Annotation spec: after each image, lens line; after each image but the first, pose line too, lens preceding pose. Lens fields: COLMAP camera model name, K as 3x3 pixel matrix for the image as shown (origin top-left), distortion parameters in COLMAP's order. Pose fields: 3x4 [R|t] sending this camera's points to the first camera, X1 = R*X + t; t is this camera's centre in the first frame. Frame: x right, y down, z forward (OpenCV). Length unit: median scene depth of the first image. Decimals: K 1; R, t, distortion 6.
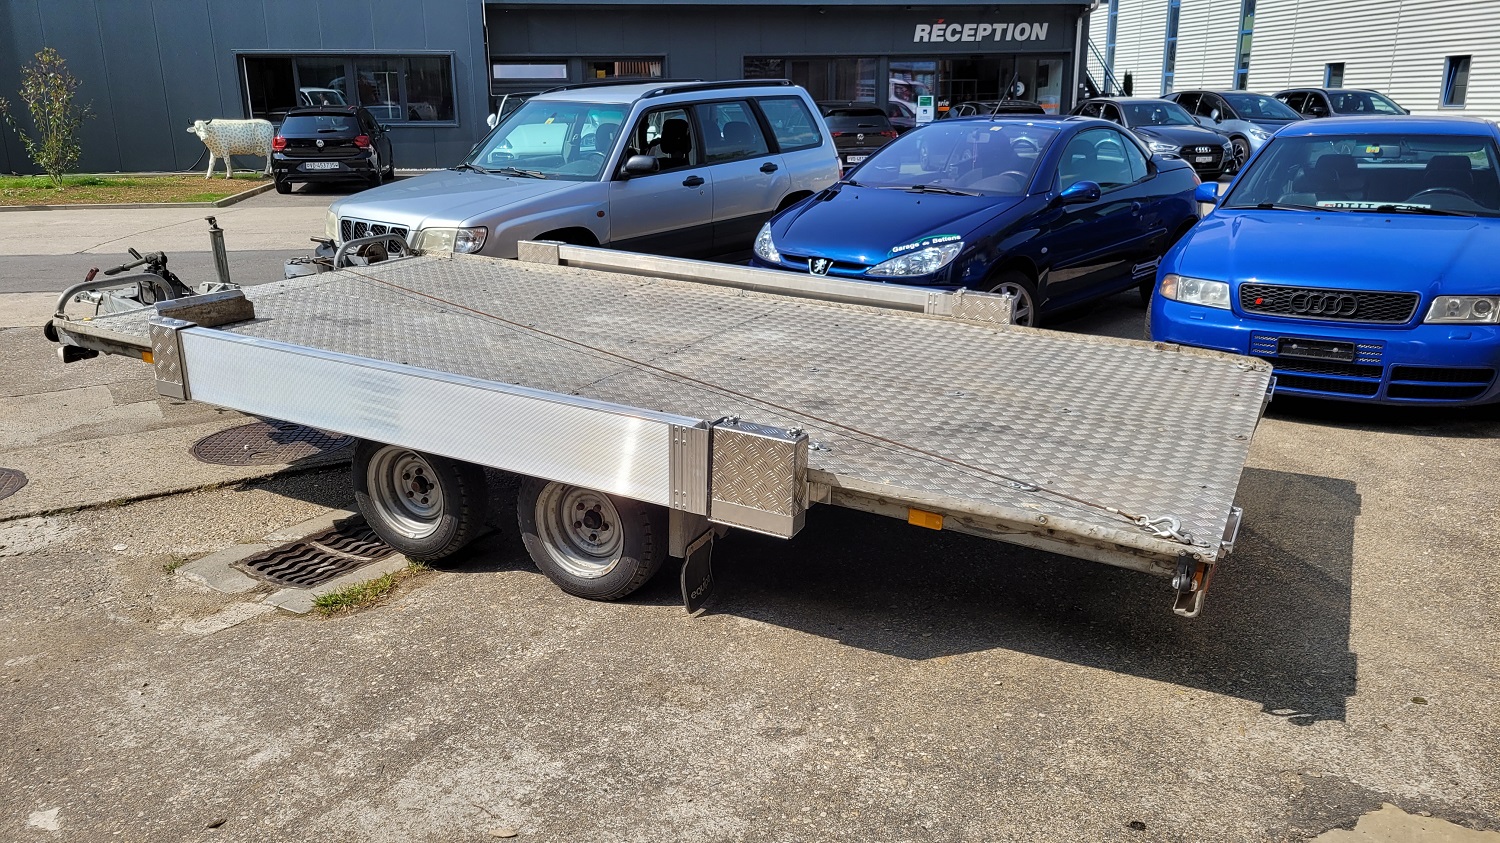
lens RADIAL K [[1190.3, 0, 744.0], [0, 1190.3, 416.5], [0, 0, 1]] dist [0.049085, -0.023344]
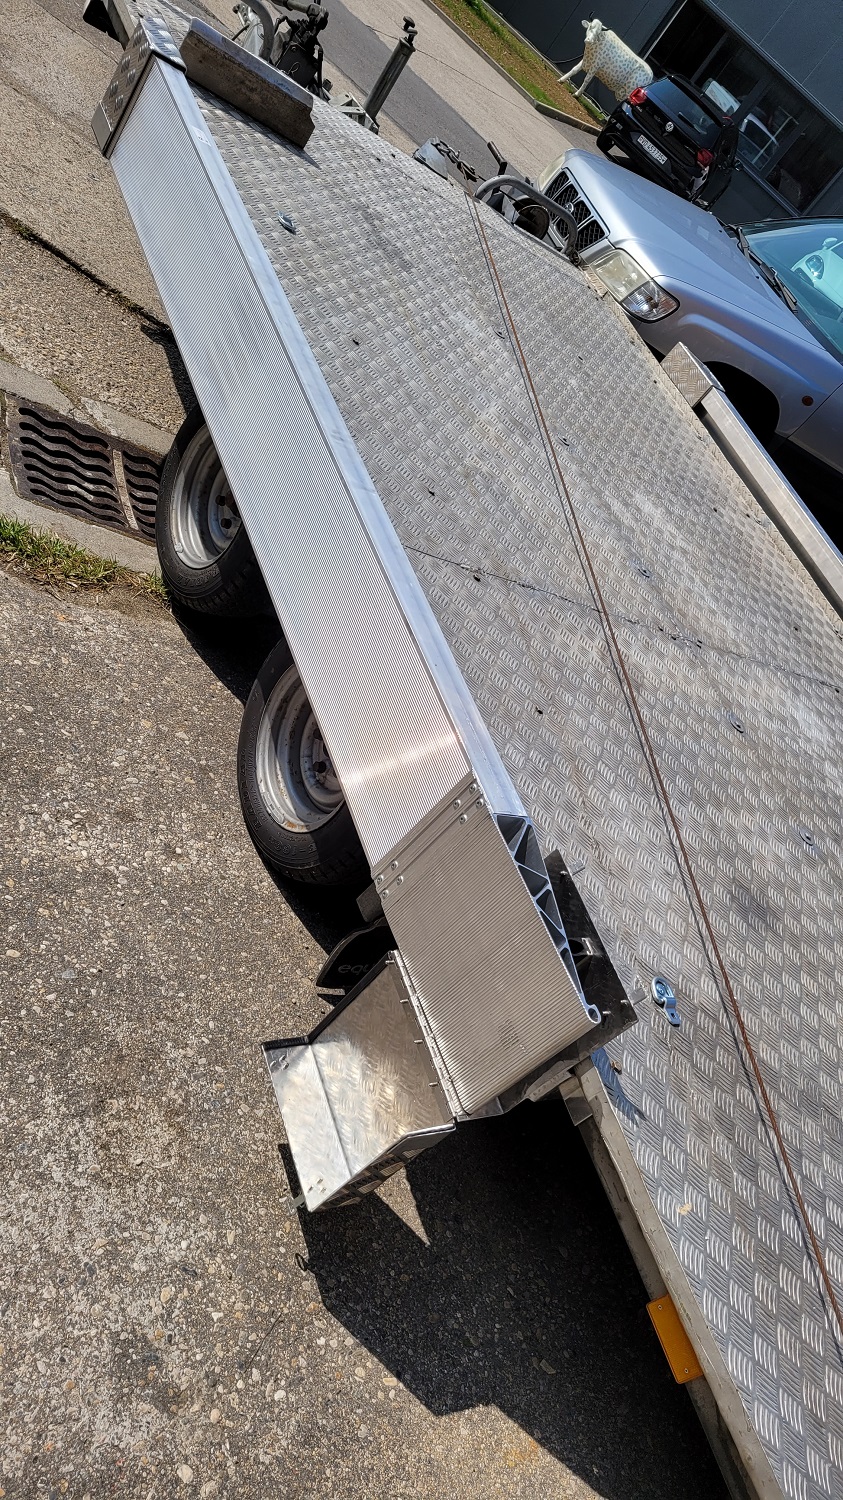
lens RADIAL K [[1190.3, 0, 428.2], [0, 1190.3, 765.6], [0, 0, 1]] dist [0.049085, -0.023344]
pose [[0.657717, 0.739155, -0.145114, -0.002981], [-0.697433, 0.670346, 0.253424, -0.067099], [0.284597, -0.065474, 0.956409, 0.327659]]
